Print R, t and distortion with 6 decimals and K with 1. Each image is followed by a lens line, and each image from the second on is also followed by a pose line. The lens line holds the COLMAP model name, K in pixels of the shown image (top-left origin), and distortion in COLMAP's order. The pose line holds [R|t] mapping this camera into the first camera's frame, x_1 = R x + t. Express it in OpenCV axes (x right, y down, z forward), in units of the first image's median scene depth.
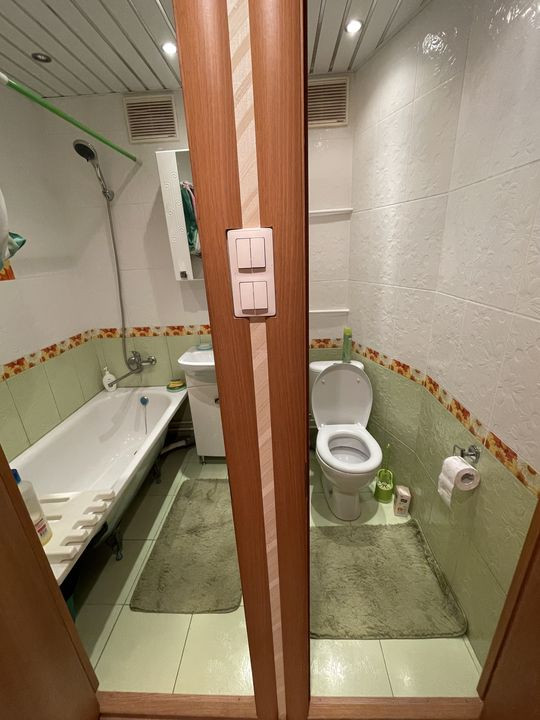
lens RADIAL K [[303.7, 0, 269.8], [0, 303.7, 358.5], [0, 0, 1]] dist [-0.000883, 0.000457]
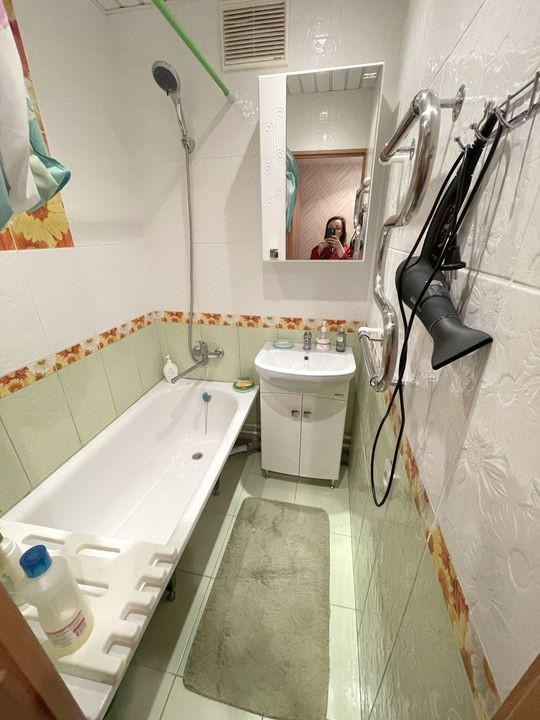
lens RADIAL K [[291.2, 0, 271.8], [0, 291.2, 358.5], [0, 0, 1]] dist [0.002829, 0.000593]
pose [[0.987114, 0.105820, -0.120038, -0.149991], [-0.097013, 0.992300, 0.076997, -0.059053], [0.127261, -0.064359, 0.989779, 0.215873]]
